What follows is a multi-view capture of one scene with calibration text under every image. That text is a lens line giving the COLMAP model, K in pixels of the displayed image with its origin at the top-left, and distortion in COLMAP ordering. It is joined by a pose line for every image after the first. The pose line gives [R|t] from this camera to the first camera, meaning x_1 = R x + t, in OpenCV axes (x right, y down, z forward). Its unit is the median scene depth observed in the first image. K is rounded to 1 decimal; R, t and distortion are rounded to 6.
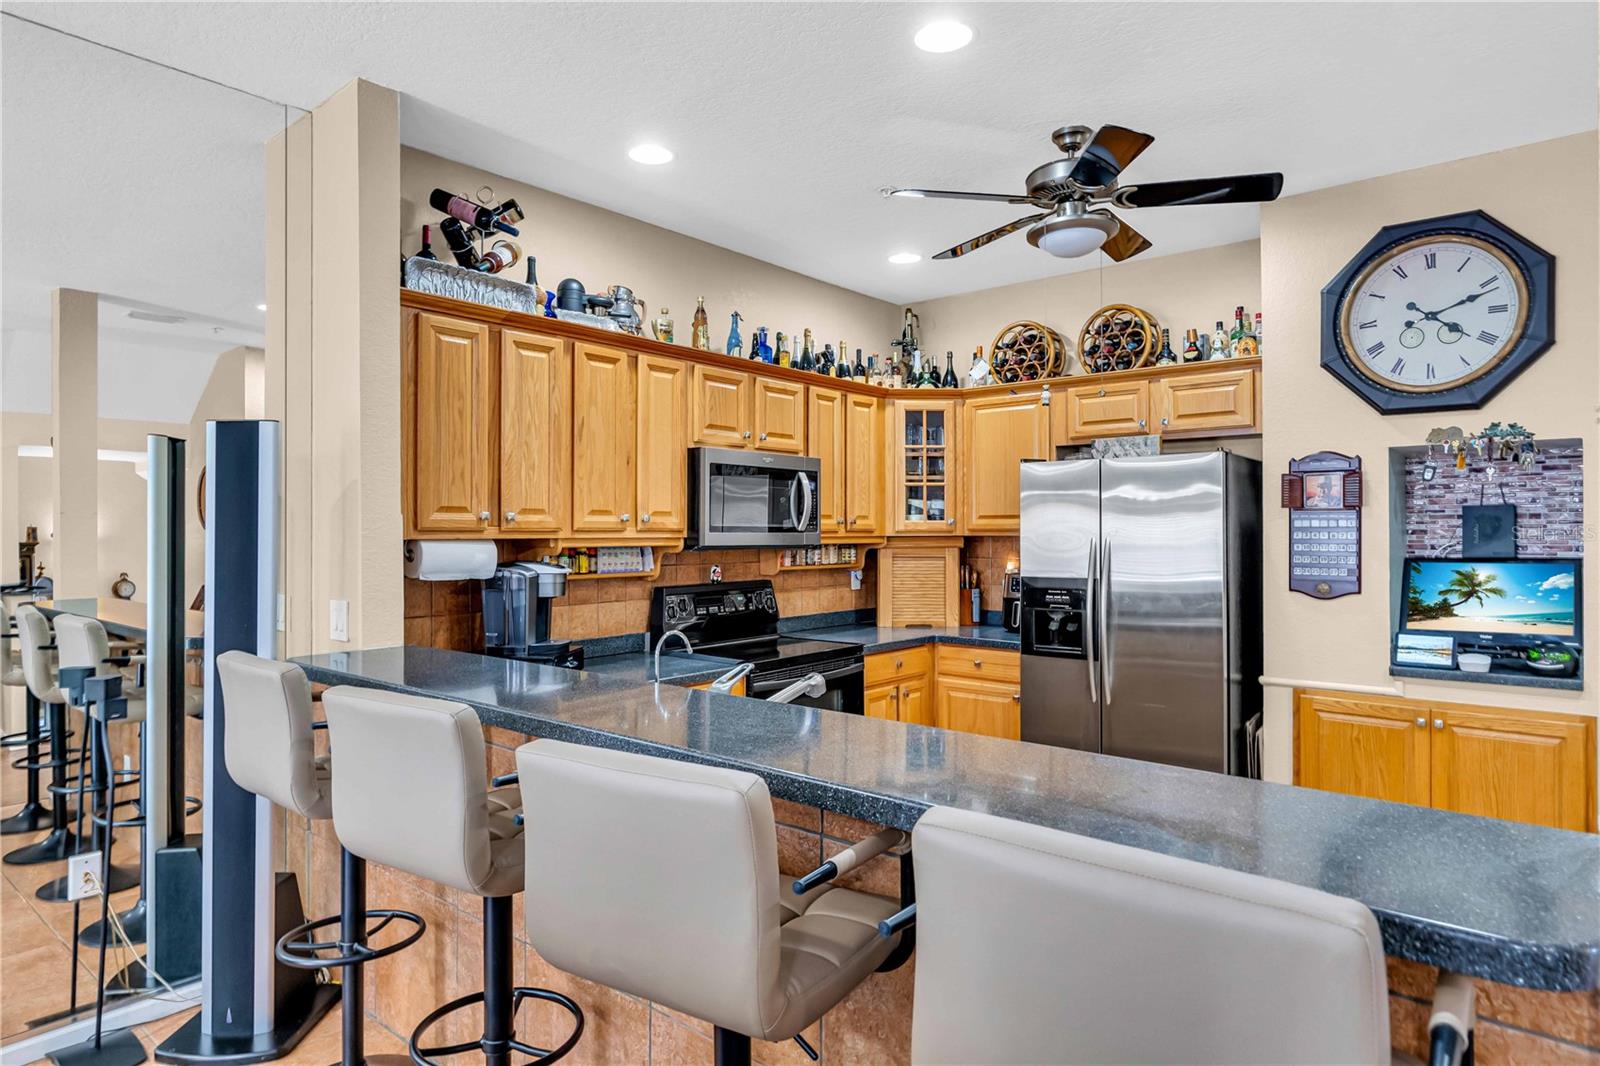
lens RADIAL K [[910.4, 0, 799.0], [0, 910.4, 526.0], [0, 0, 1]] dist [0.000020, -0.000359]
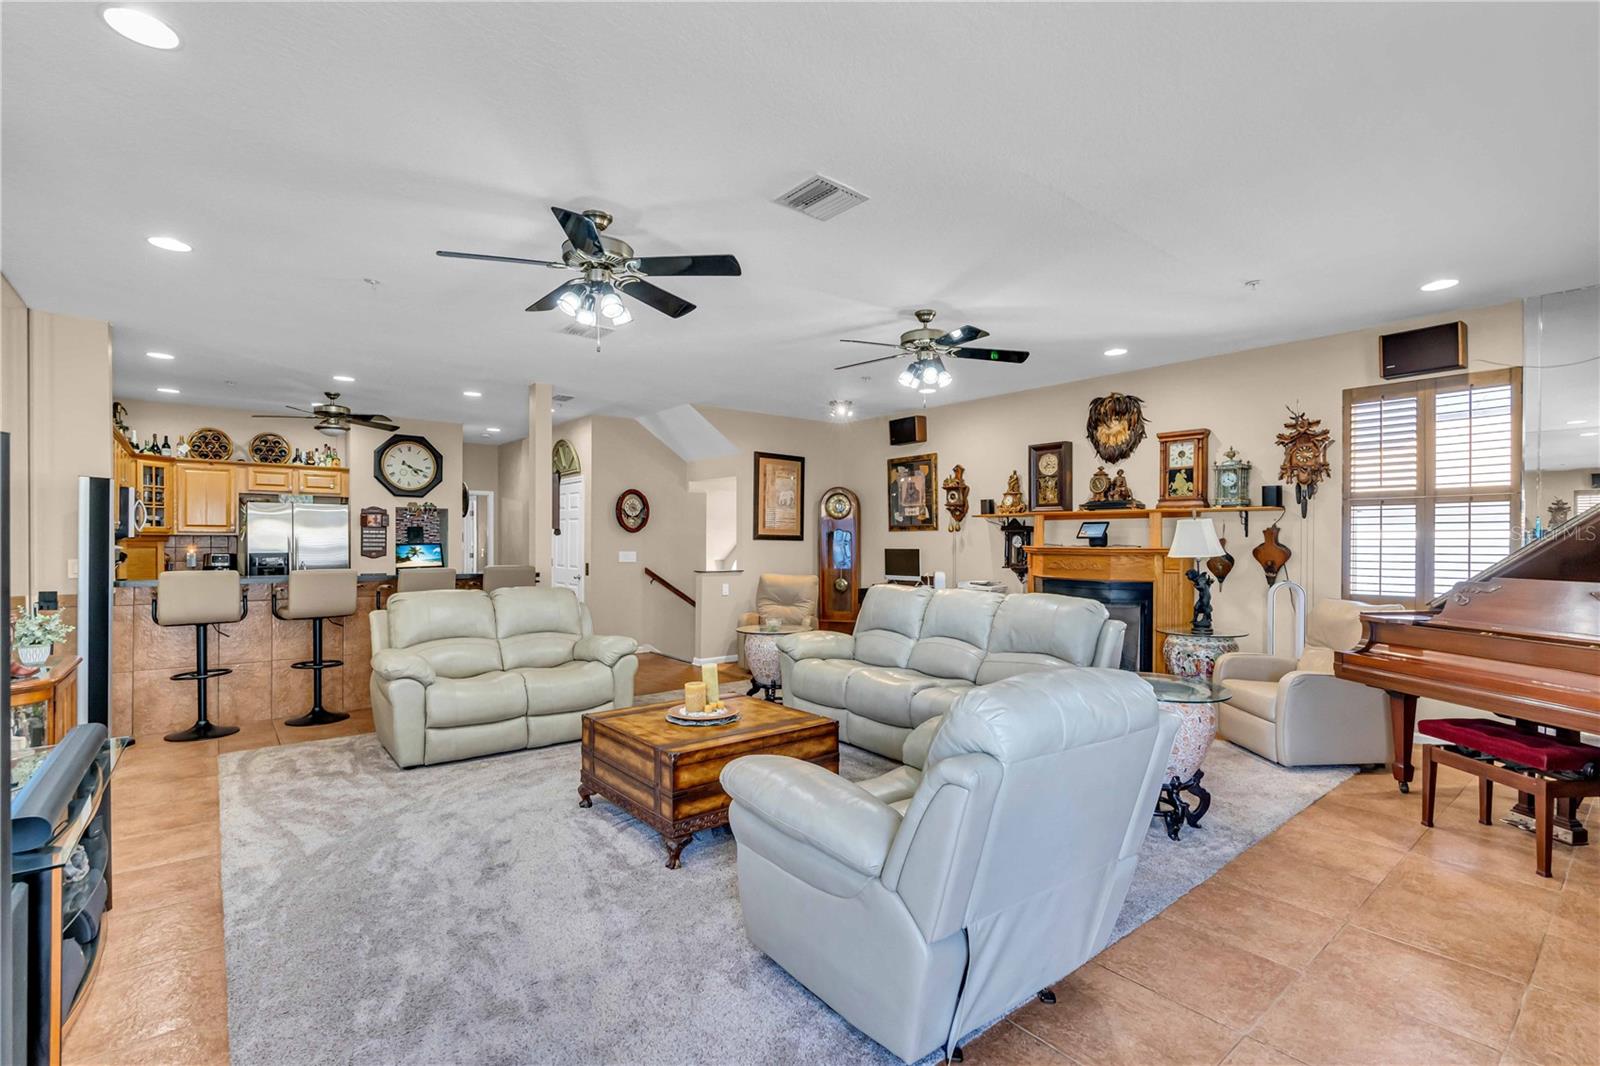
lens RADIAL K [[726.0, 0, 805.6], [0, 726.0, 532.0], [0, 0, 1]] dist [-0.005022, 0.000033]
pose [[0.171964, 0.011843, 0.985032, -1.378311], [-0.012677, 0.999872, -0.009809, 0.003996], [-0.985022, -0.010800, 0.172092, -0.706332]]
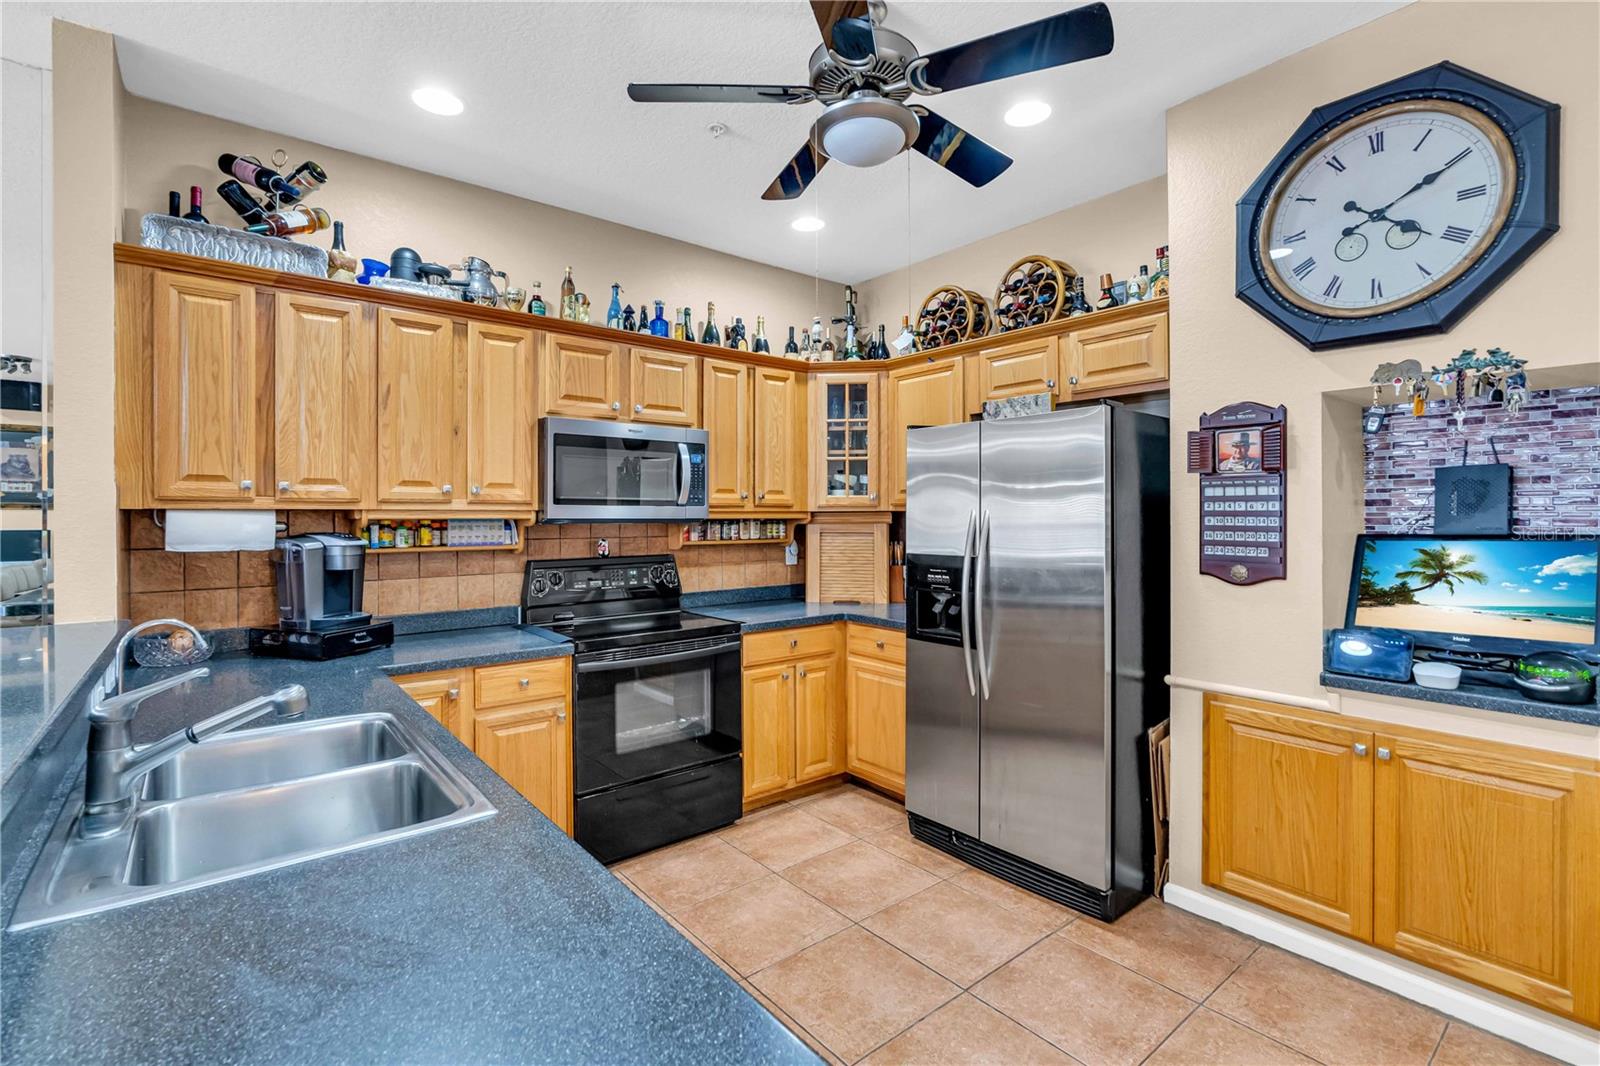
lens RADIAL K [[722.8, 0, 799.9], [0, 722.8, 514.8], [0, 0, 1]] dist [-0.002216, 0.000644]
pose [[0.983739, 0.000083, -0.179602, 0.292198], [0.000906, 0.999985, 0.005428, 0.013504], [0.179600, -0.005502, 0.983724, 0.284528]]
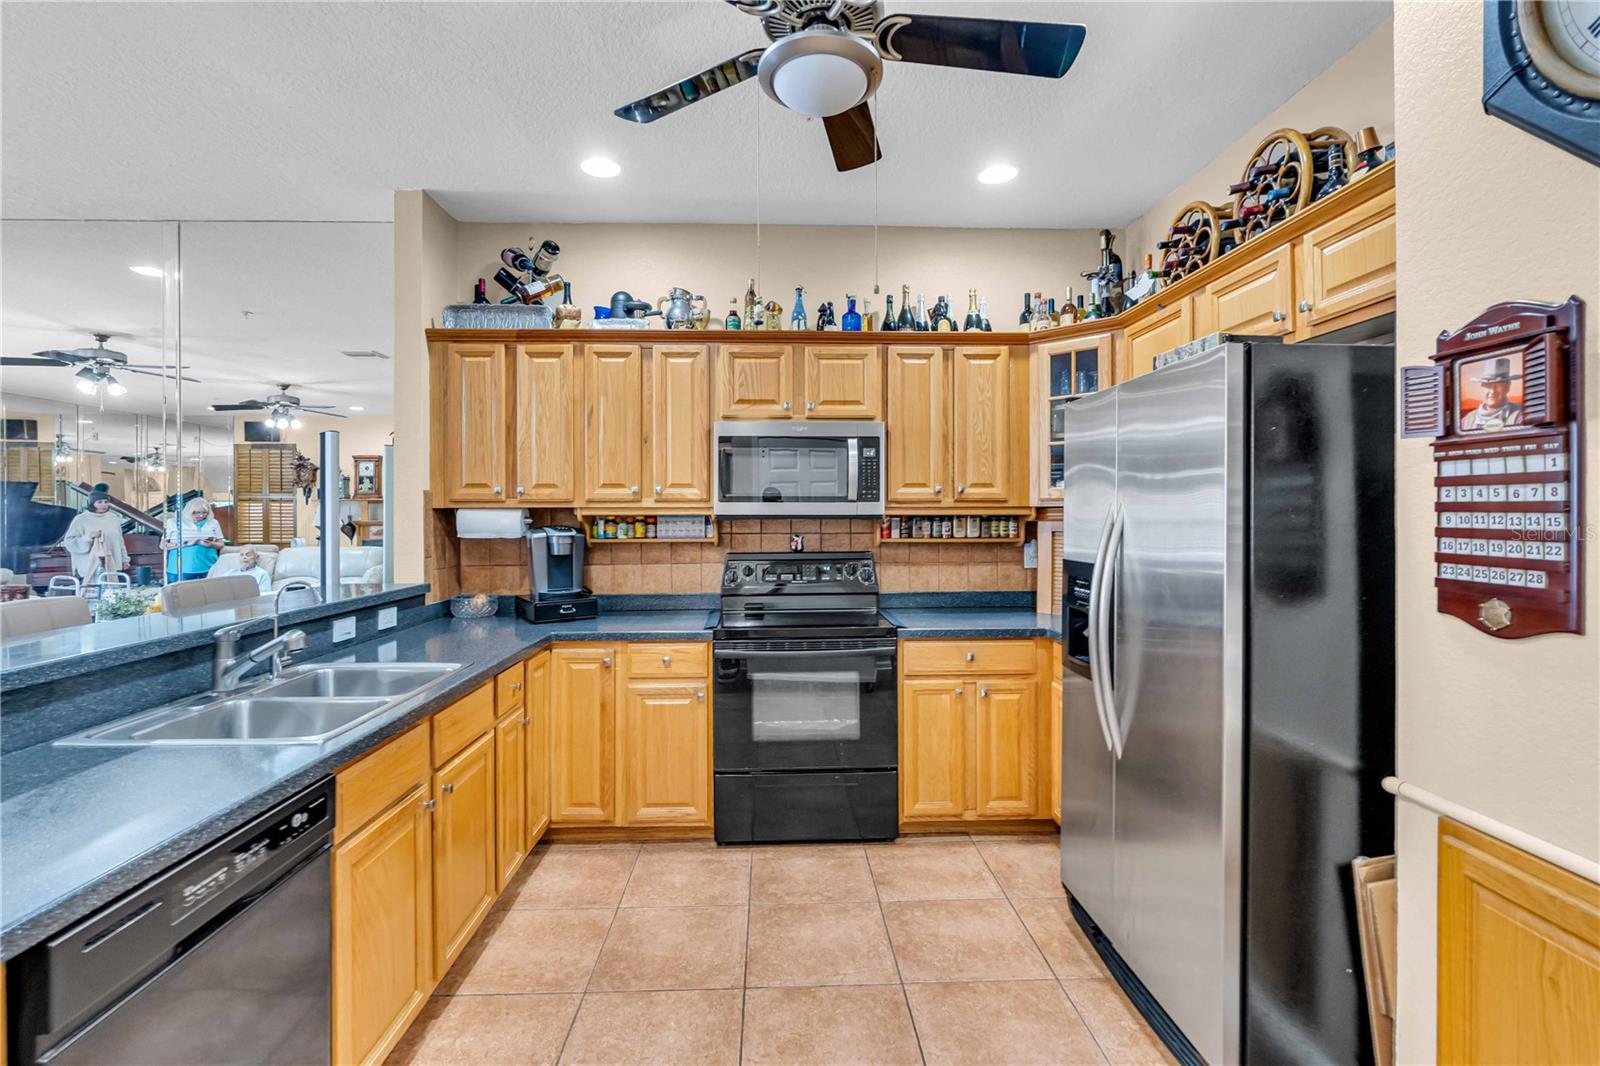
lens RADIAL K [[730.3, 0, 799.2], [0, 730.3, 513.4], [0, 0, 1]] dist [-0.008879, 0.005353]
pose [[0.679071, 0.000274, -0.734073, 0.575659], [0.006666, 0.999956, 0.006540, 0.014796], [0.734043, -0.009334, 0.679039, 0.483706]]
